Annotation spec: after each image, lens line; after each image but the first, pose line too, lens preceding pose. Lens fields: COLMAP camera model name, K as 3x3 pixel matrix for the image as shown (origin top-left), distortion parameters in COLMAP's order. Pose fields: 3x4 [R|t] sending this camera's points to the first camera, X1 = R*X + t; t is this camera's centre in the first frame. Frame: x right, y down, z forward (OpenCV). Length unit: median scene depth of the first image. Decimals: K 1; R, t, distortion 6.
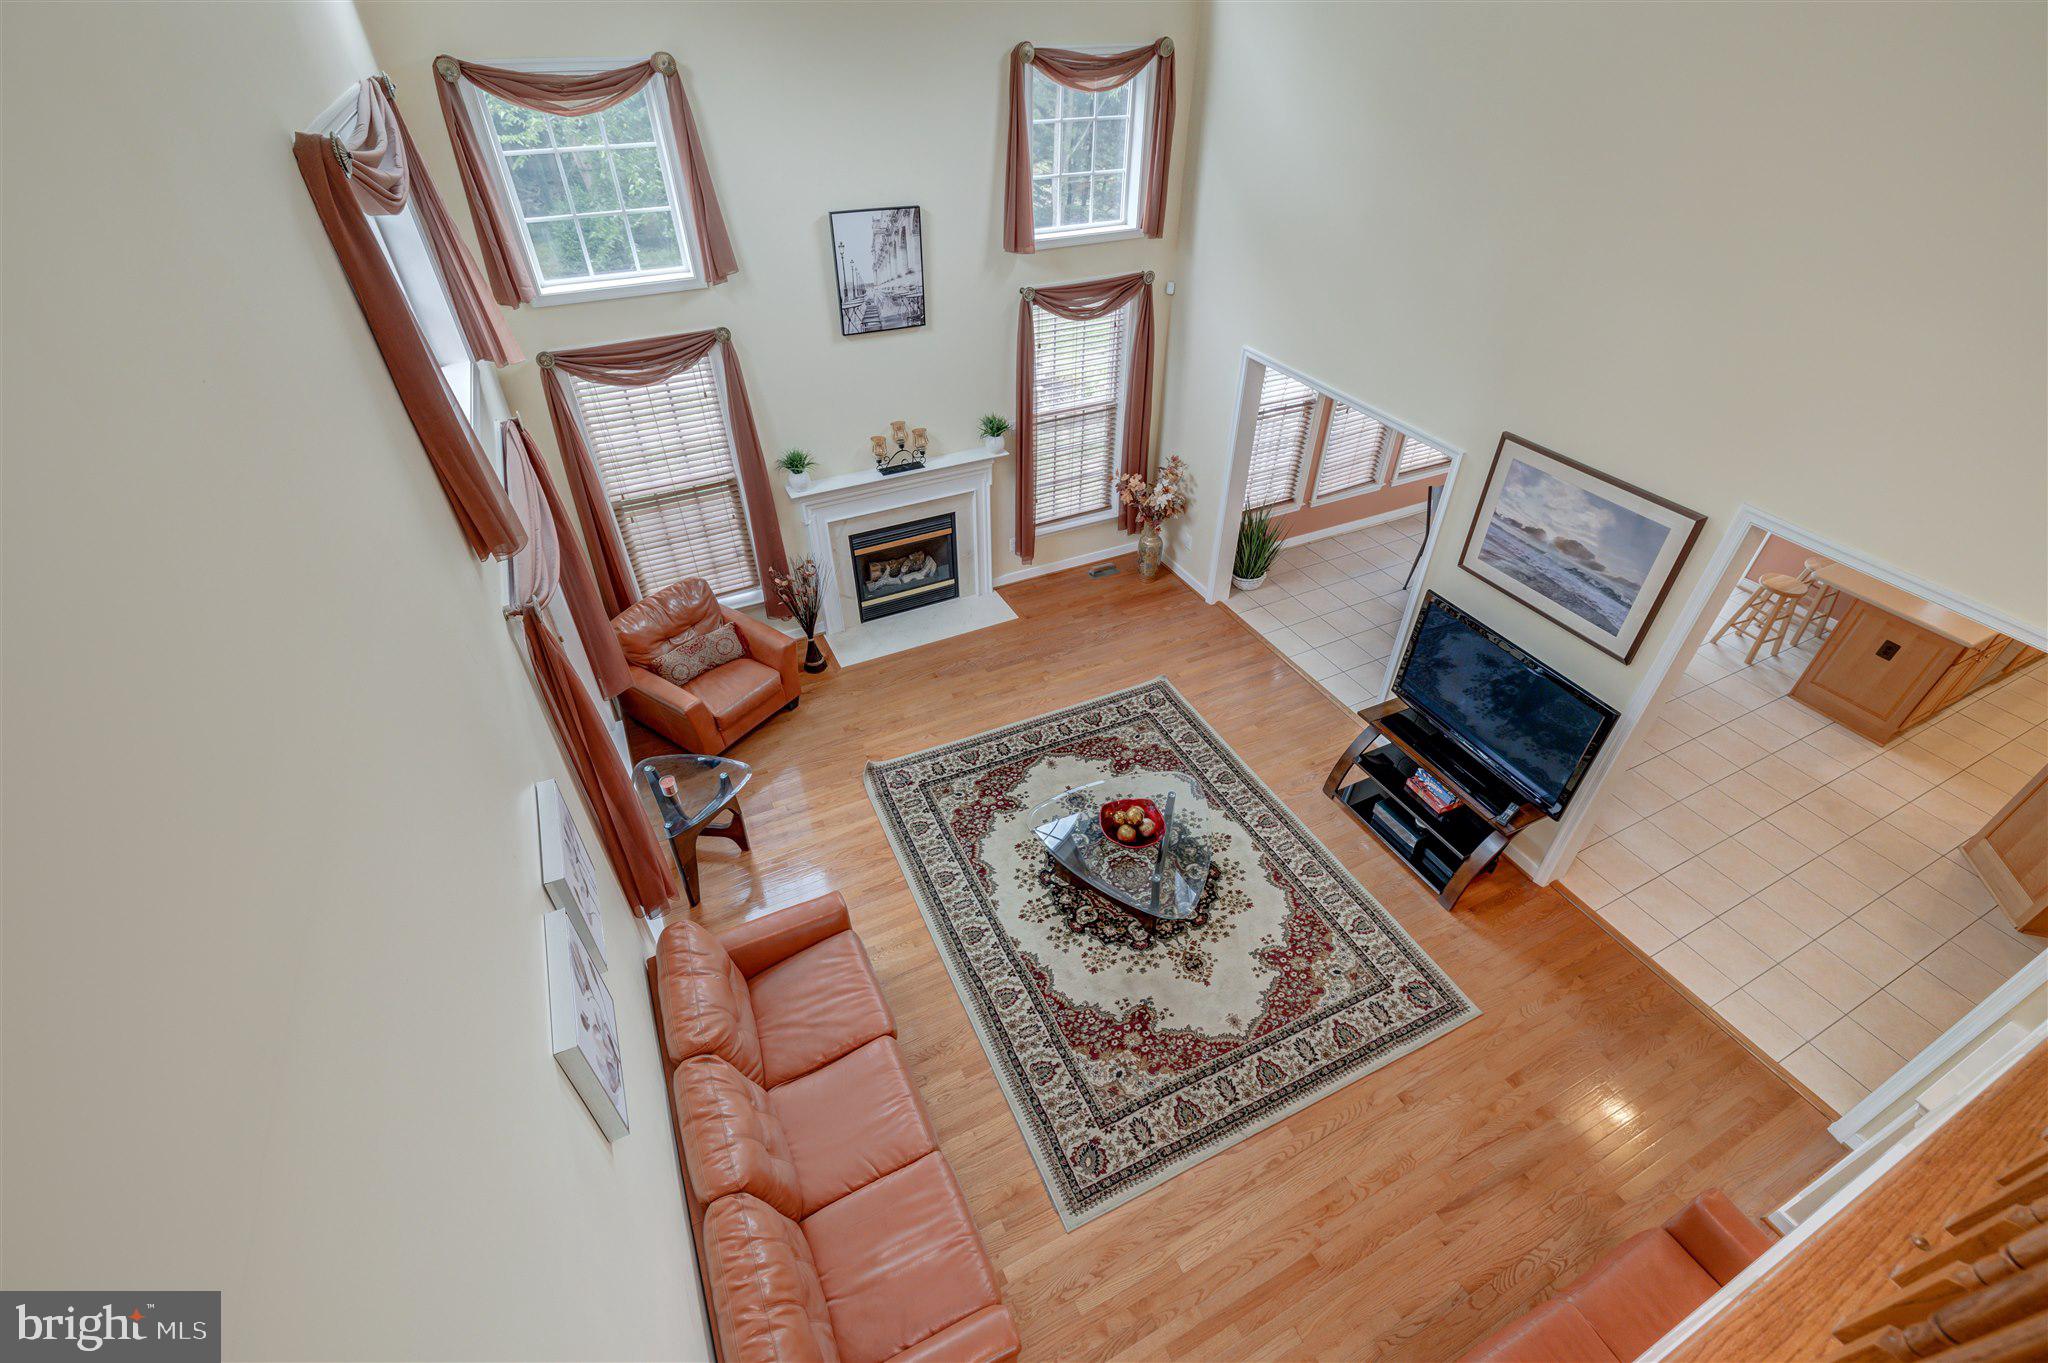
lens RADIAL K [[852.9, 0, 1054.4], [0, 852.9, 687.6], [0, 0, 1]] dist [0.000001, 0.000001]
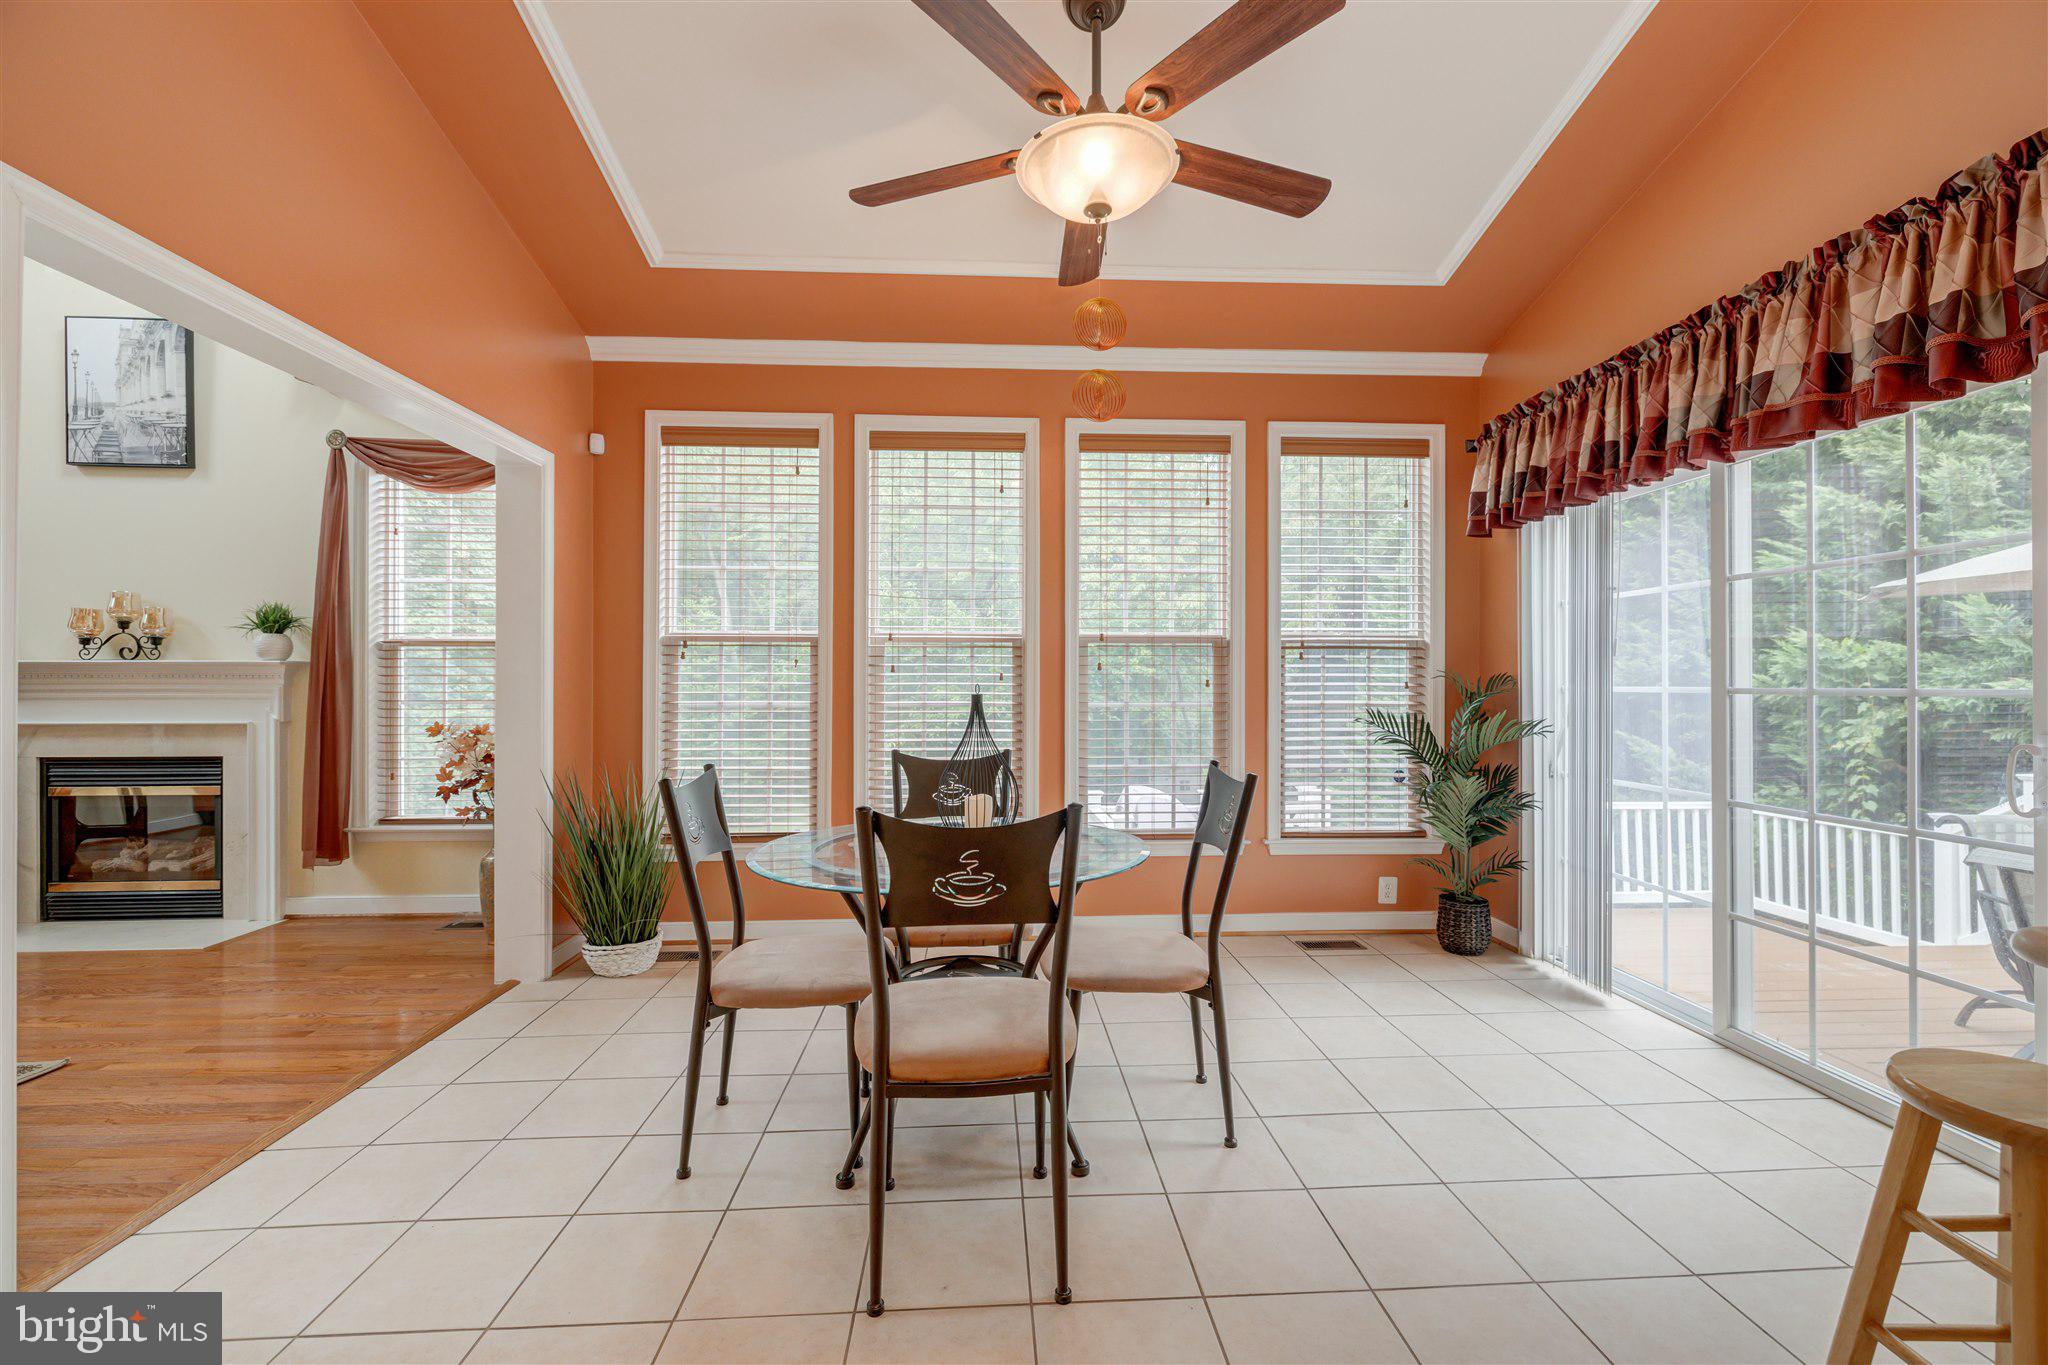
lens RADIAL K [[852.9, 0, 1031.1], [0, 852.9, 684.6], [0, 0, 1]] dist [0.000001, 0.000001]
pose [[0.920552, -0.003435, -0.390606, 0.735687], [-0.244786, 0.774190, -0.583703, -0.026231], [0.304408, 0.632943, 0.711841, 0.748993]]
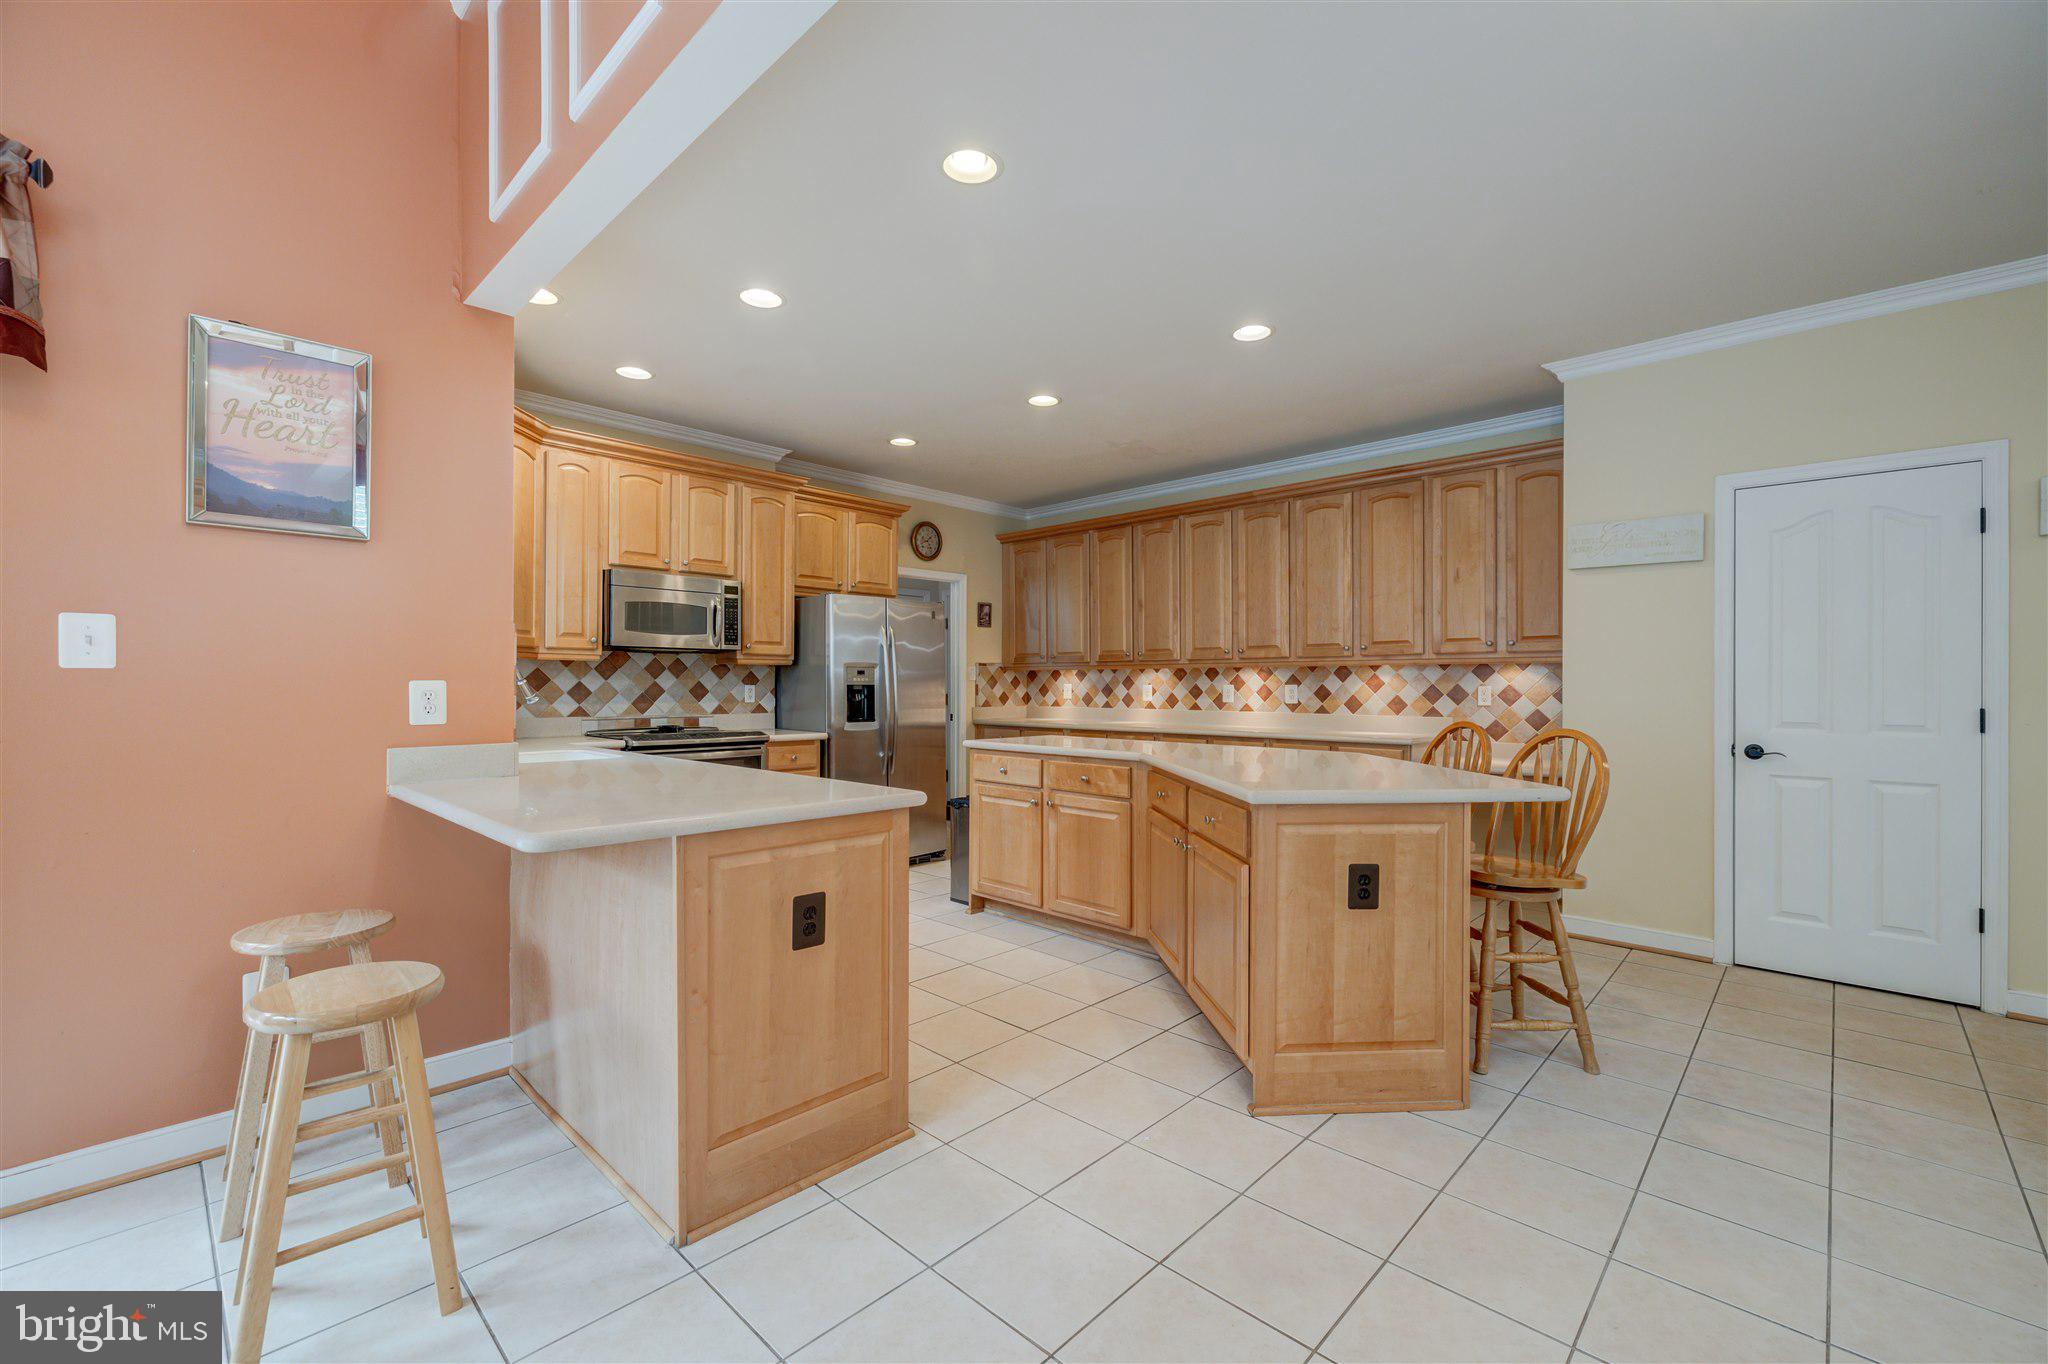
lens RADIAL K [[852.9, 0, 1029.6], [0, 852.9, 682.3], [0, 0, 1]] dist [0.000001, 0.000001]
pose [[-0.339932, -0.002218, 0.940447, 0.552769], [0.590609, 0.777702, 0.215314, -0.130251], [-0.731866, 0.628629, -0.263056, 0.873316]]
